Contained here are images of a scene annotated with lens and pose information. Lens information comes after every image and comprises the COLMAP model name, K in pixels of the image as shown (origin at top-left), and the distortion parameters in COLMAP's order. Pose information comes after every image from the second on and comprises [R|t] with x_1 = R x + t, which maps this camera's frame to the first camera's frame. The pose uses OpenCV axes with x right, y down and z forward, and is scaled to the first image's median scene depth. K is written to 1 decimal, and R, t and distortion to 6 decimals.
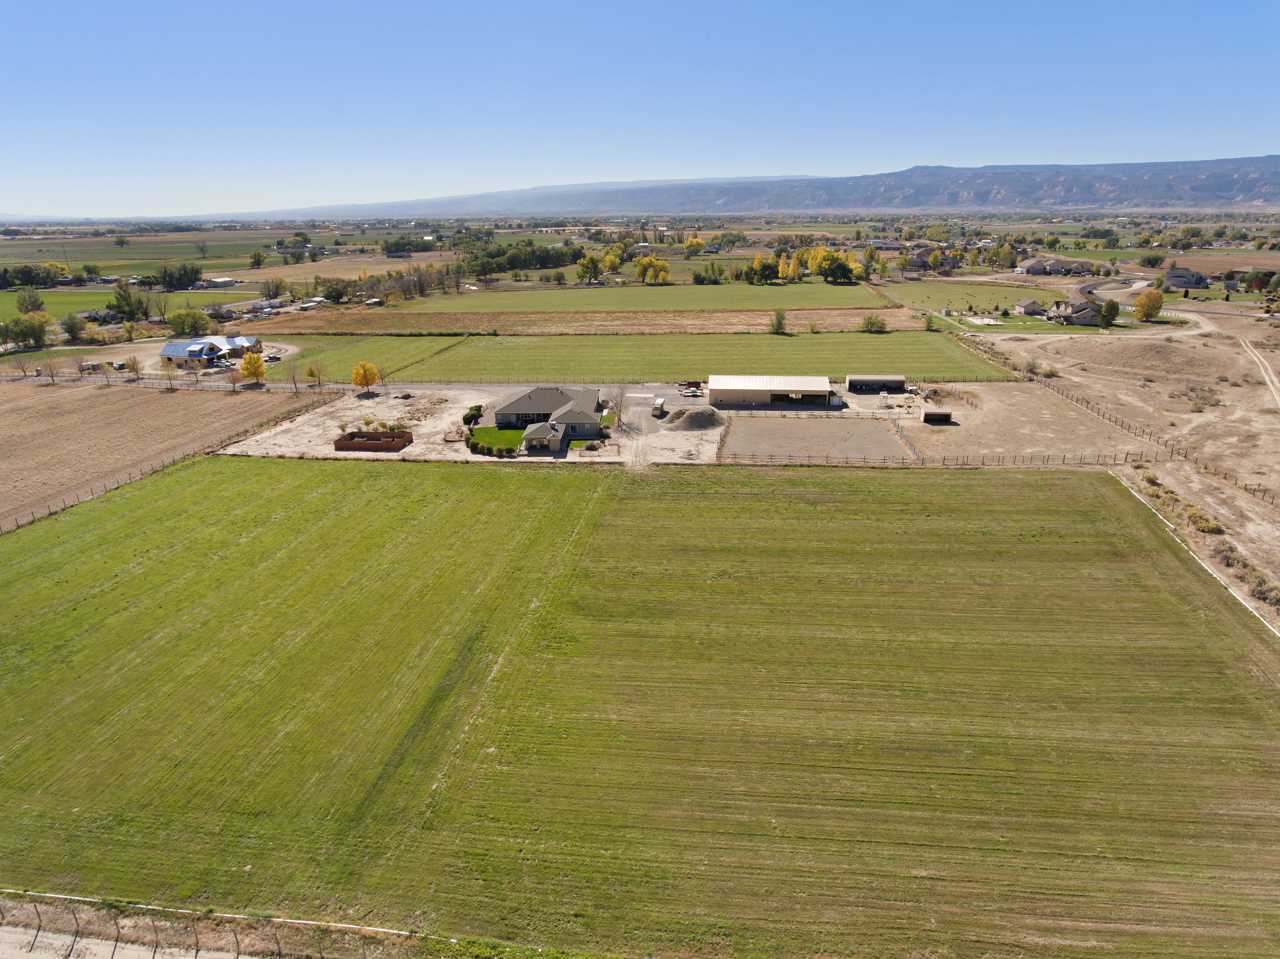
lens RADIAL K [[754.9, 0, 640.3], [0, 754.9, 478.7], [0, 0, 1]] dist [-0.008480, 0.002774]
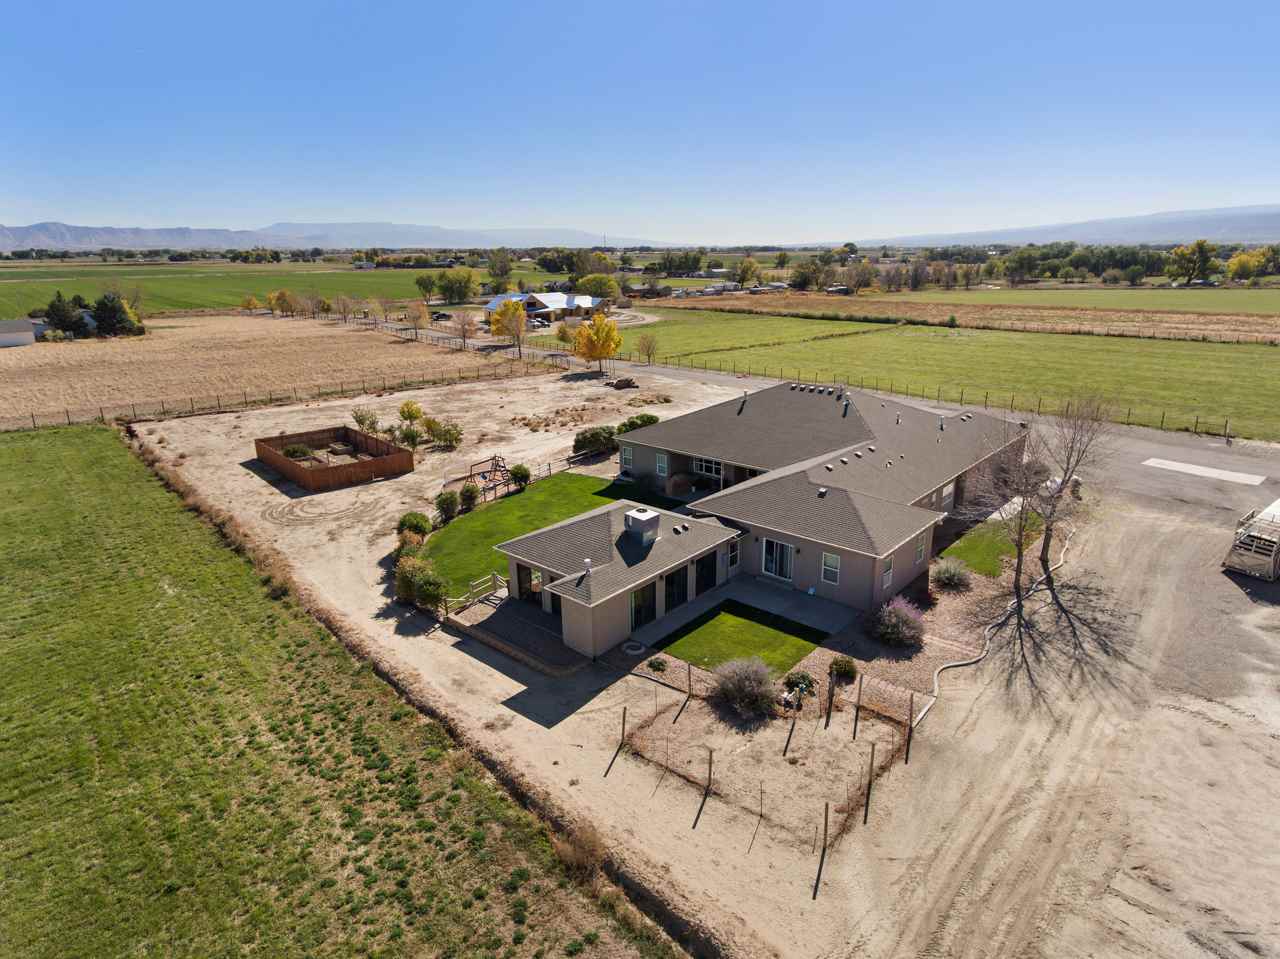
lens RADIAL K [[754.9, 0, 646.7], [0, 754.9, 478.1], [0, 0, 1]] dist [-0.008480, 0.002774]
pose [[0.763741, 0.192422, -0.616176, 0.009120], [-0.216030, 0.975688, 0.036925, -0.045195], [0.608301, 0.104911, 0.786742, 0.401226]]
